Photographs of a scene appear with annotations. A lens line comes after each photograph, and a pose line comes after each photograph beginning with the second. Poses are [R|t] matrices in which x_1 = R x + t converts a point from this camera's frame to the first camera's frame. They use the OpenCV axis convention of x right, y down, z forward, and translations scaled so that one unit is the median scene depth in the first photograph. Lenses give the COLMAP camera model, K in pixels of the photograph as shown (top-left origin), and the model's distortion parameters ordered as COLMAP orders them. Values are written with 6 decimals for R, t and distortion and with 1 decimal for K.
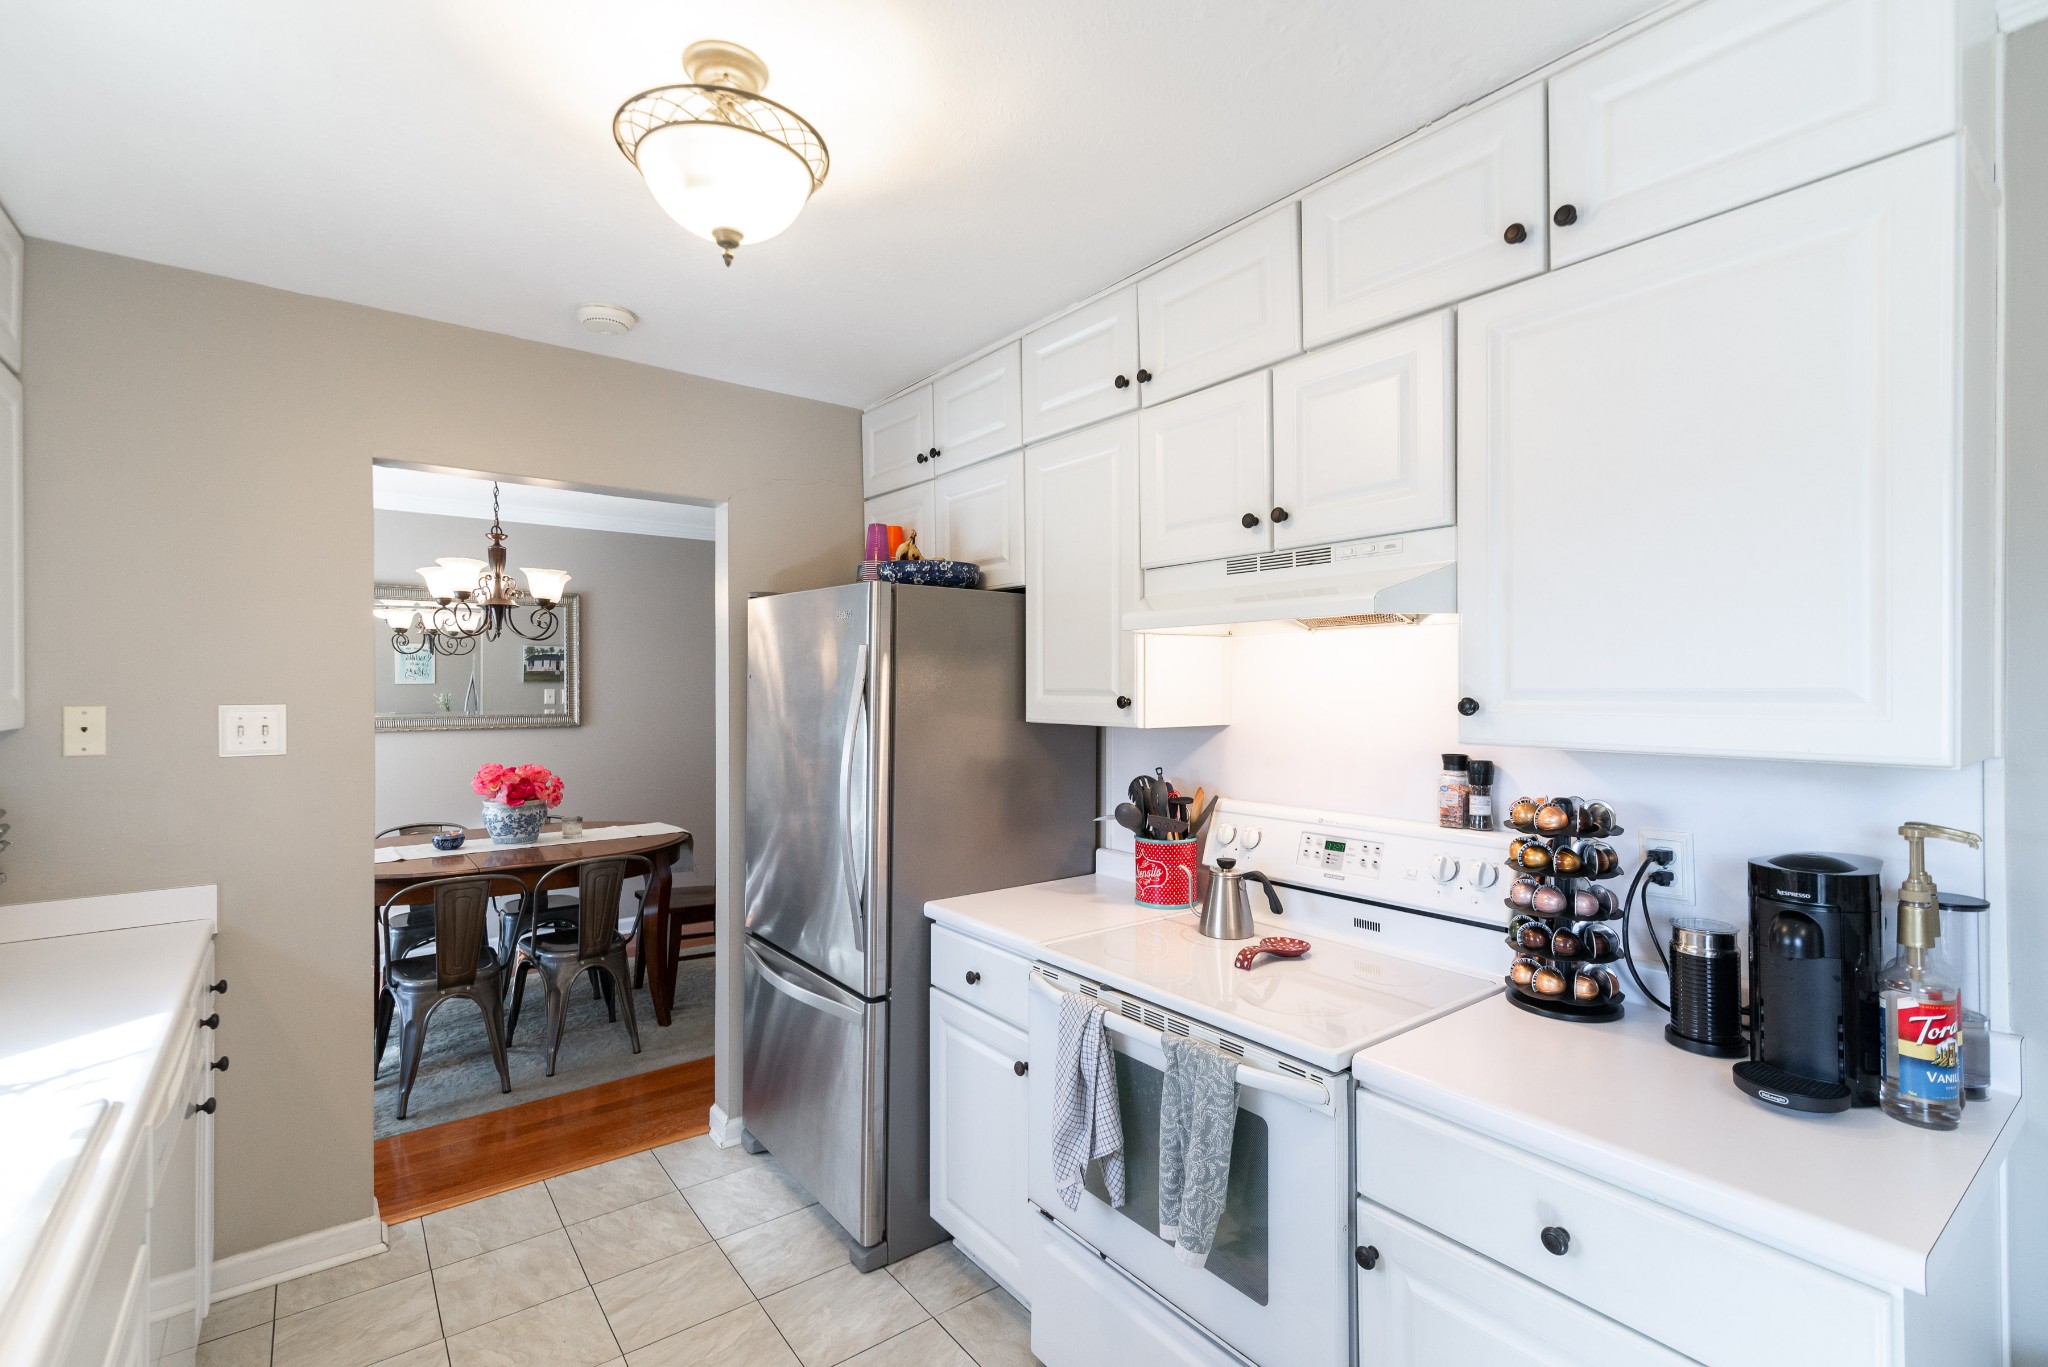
lens RADIAL K [[942.9, 0, 1019.6], [0, 942.9, 686.1], [0, 0, 1]] dist [0.016181, 0.000963]
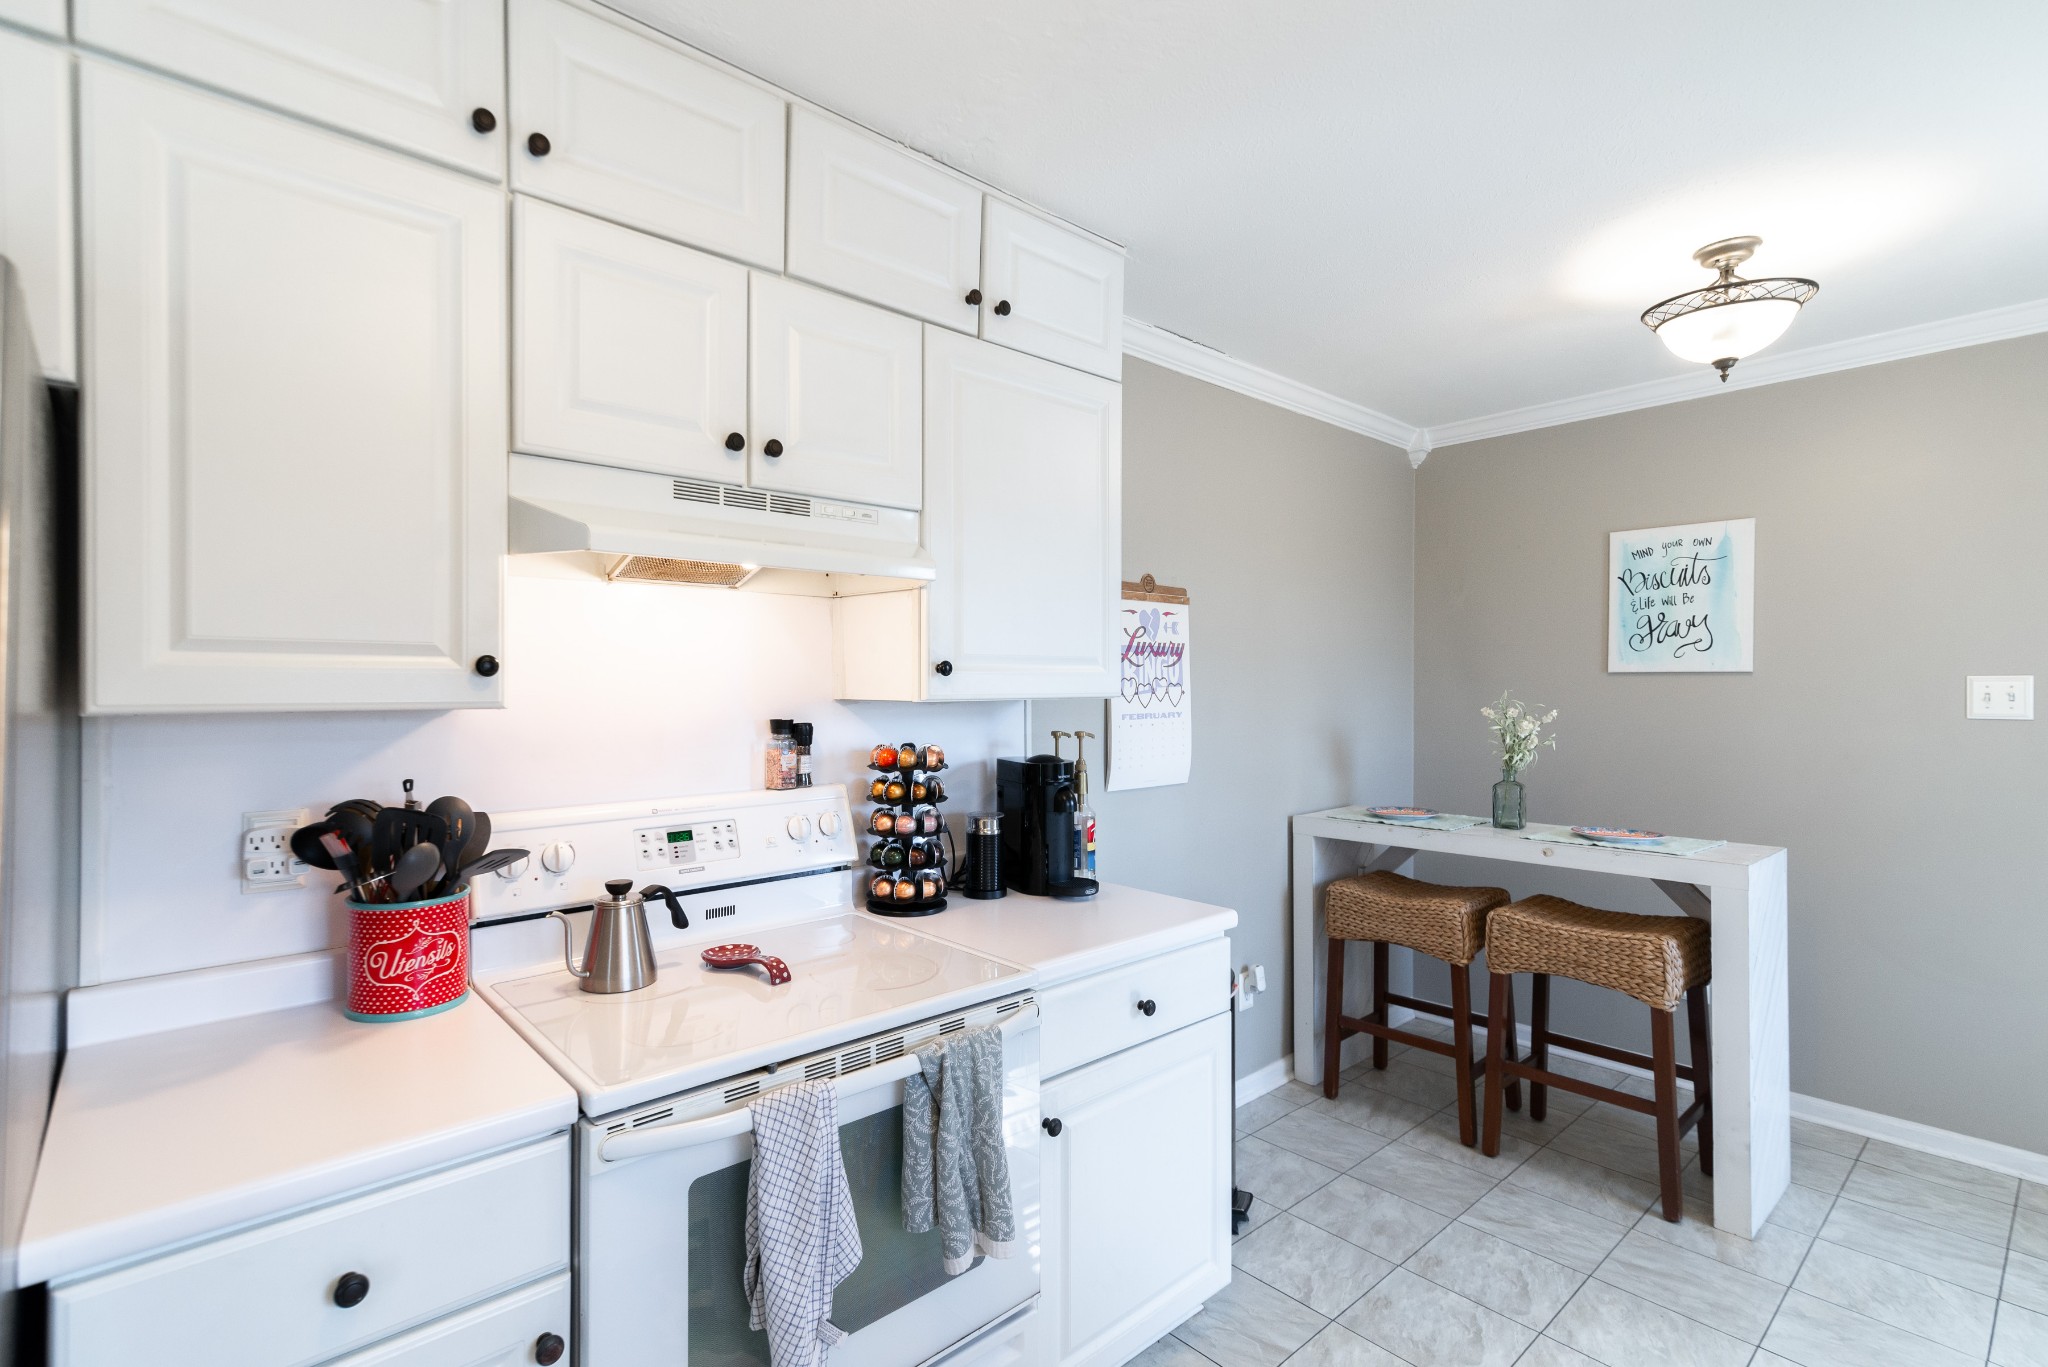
lens RADIAL K [[942.9, 0, 1011.7], [0, 942.9, 679.6], [0, 0, 1]] dist [0.016181, 0.000963]
pose [[-0.082673, -0.001337, 0.996576, -0.596797], [-0.000885, 0.999999, 0.001268, 0.028318], [-0.996576, -0.000777, -0.082674, 0.843192]]
